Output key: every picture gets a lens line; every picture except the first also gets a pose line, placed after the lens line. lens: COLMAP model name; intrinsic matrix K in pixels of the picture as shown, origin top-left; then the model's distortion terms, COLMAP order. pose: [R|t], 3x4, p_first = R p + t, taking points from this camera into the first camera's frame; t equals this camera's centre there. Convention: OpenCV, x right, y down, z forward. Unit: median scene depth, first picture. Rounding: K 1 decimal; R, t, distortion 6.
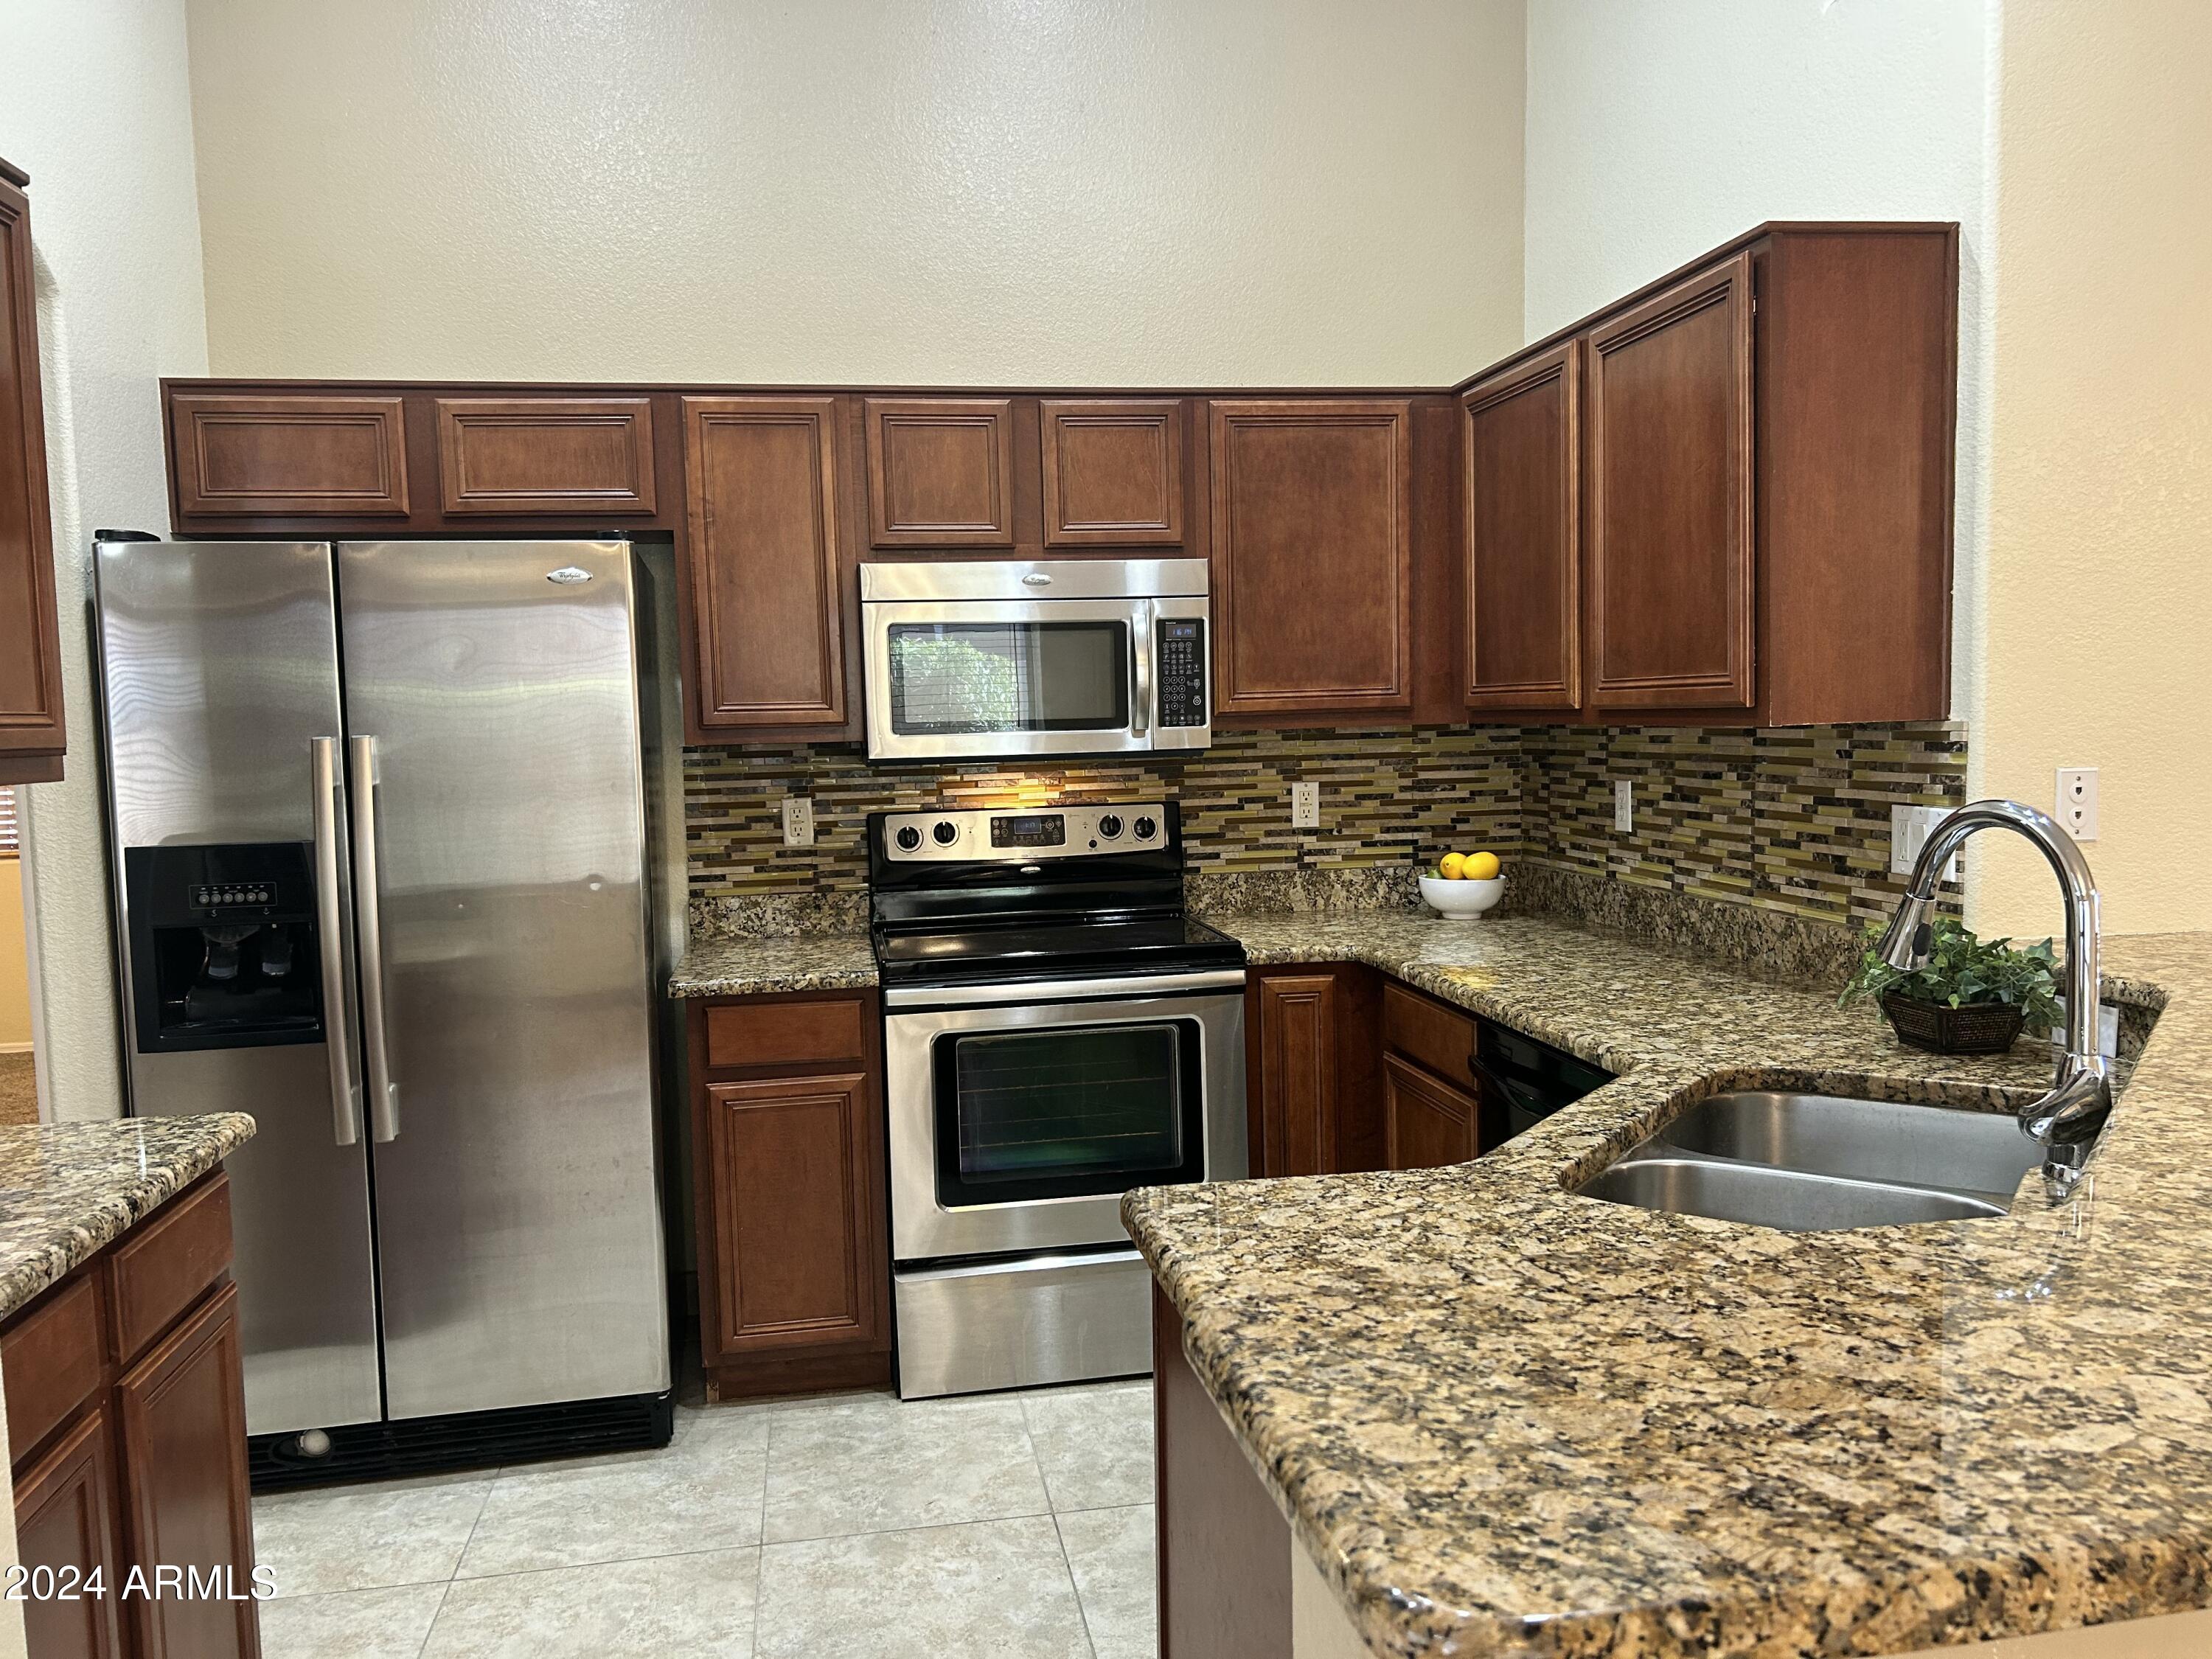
lens RADIAL K [[1653.0, 0, 1086.7], [0, 1653.0, 850.0], [0, 0, 1]] dist [0.054965, -0.056101]
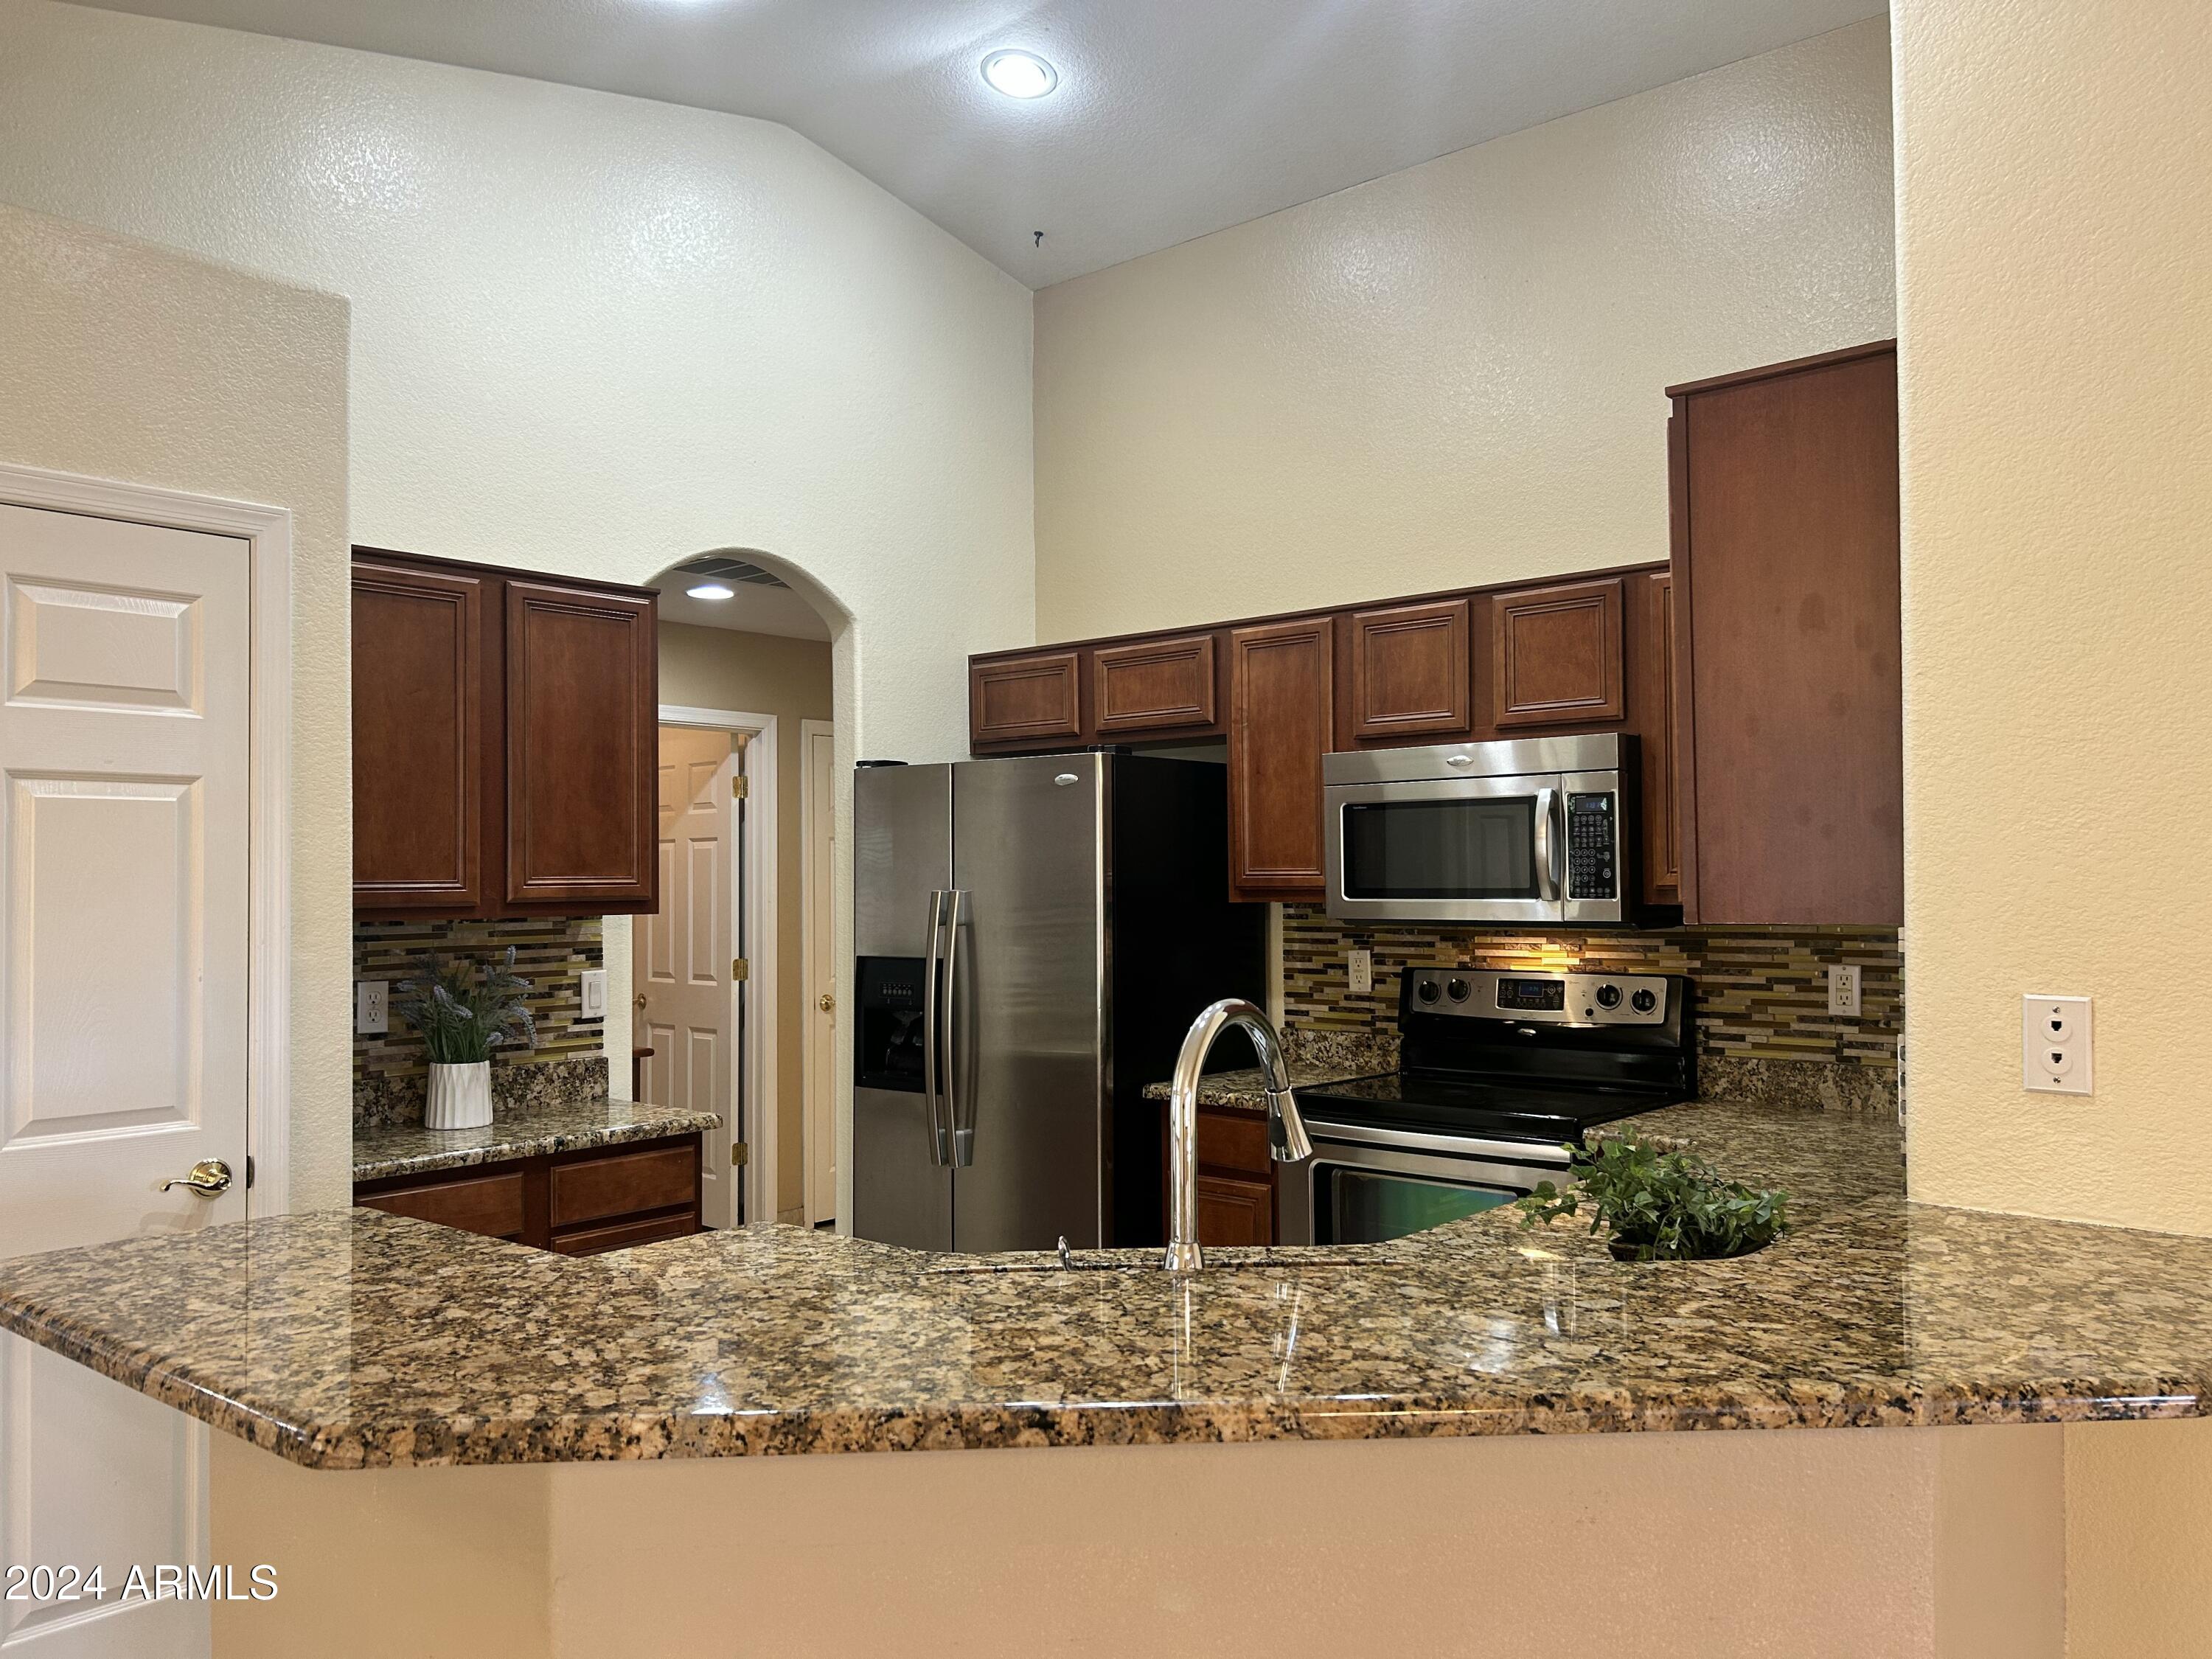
lens RADIAL K [[1653.0, 0, 1088.6], [0, 1653.0, 846.5], [0, 0, 1]] dist [0.054965, -0.056101]
pose [[0.633627, 0.006147, -0.773615, 0.598378], [-0.071989, 0.996098, -0.051048, -0.030766], [0.770282, 0.088037, 0.631597, 0.116383]]
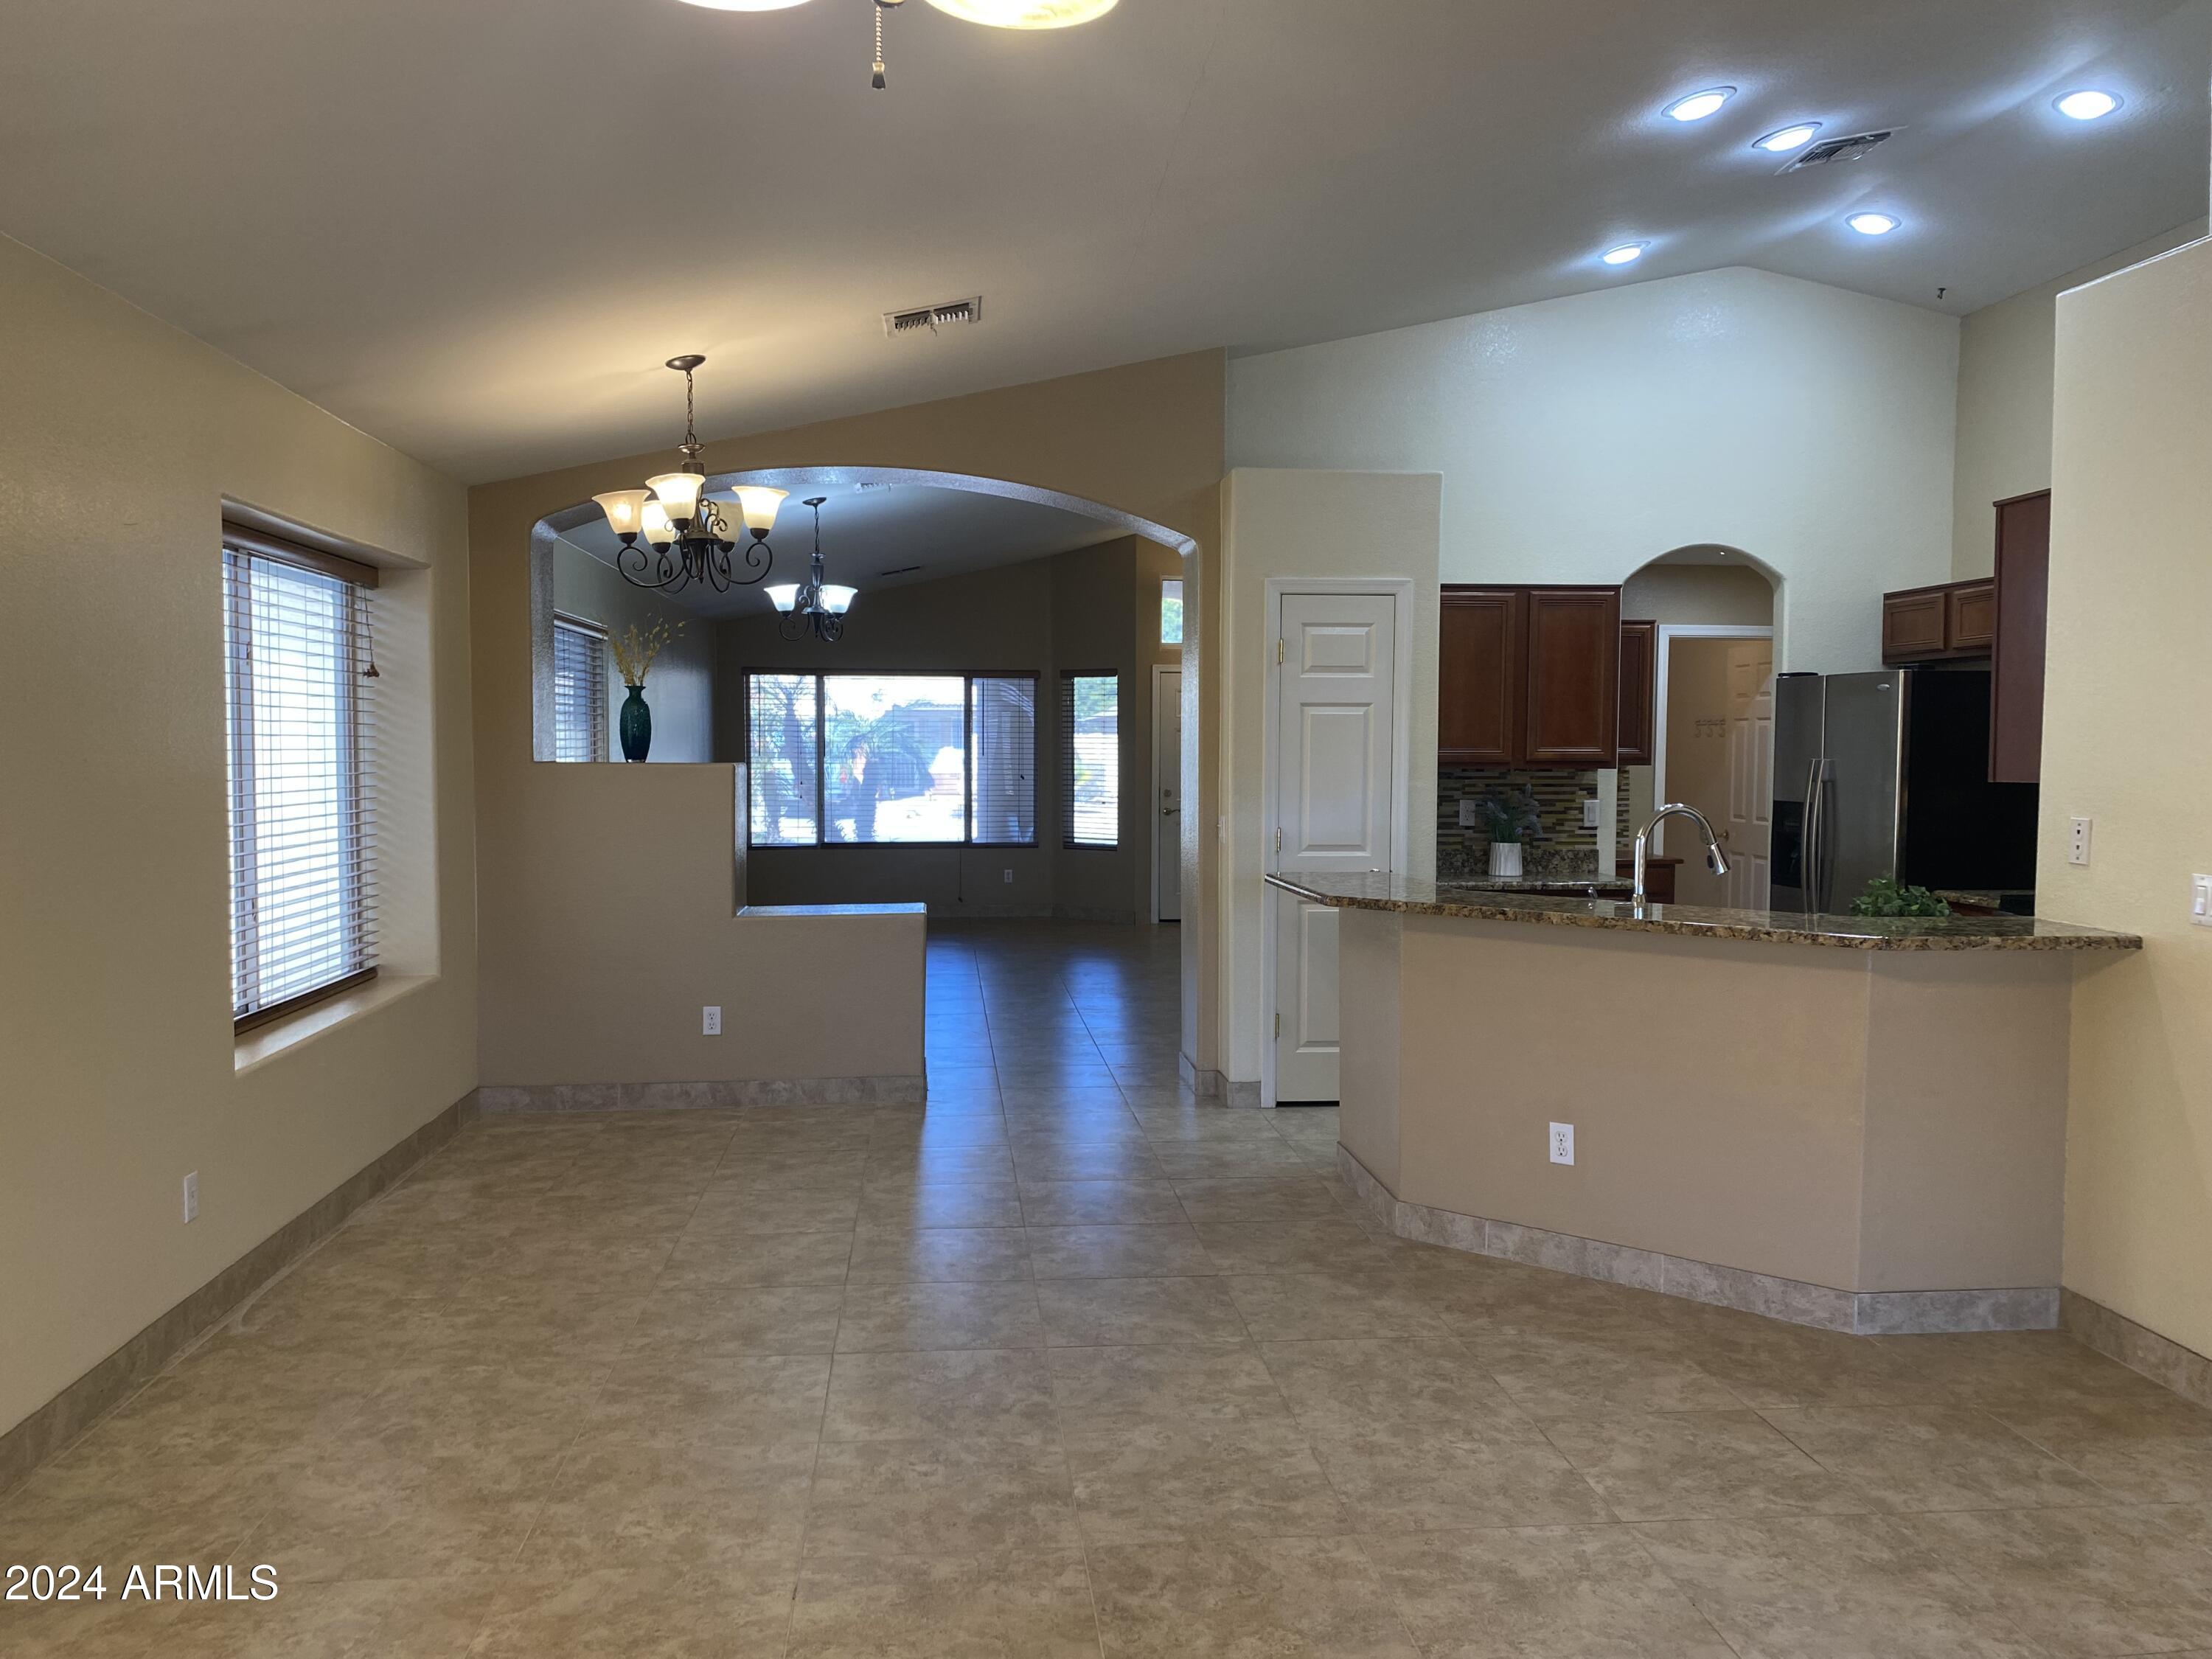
lens RADIAL K [[1671.6, 0, 1103.9], [0, 1671.6, 848.3], [0, 0, 1]] dist [0.035180, -0.032866]
pose [[-0.067766, 0.089312, -0.993696, 1.488615], [-0.083257, 0.992005, 0.094837, -0.062700], [0.994221, 0.089159, -0.059788, 0.122112]]
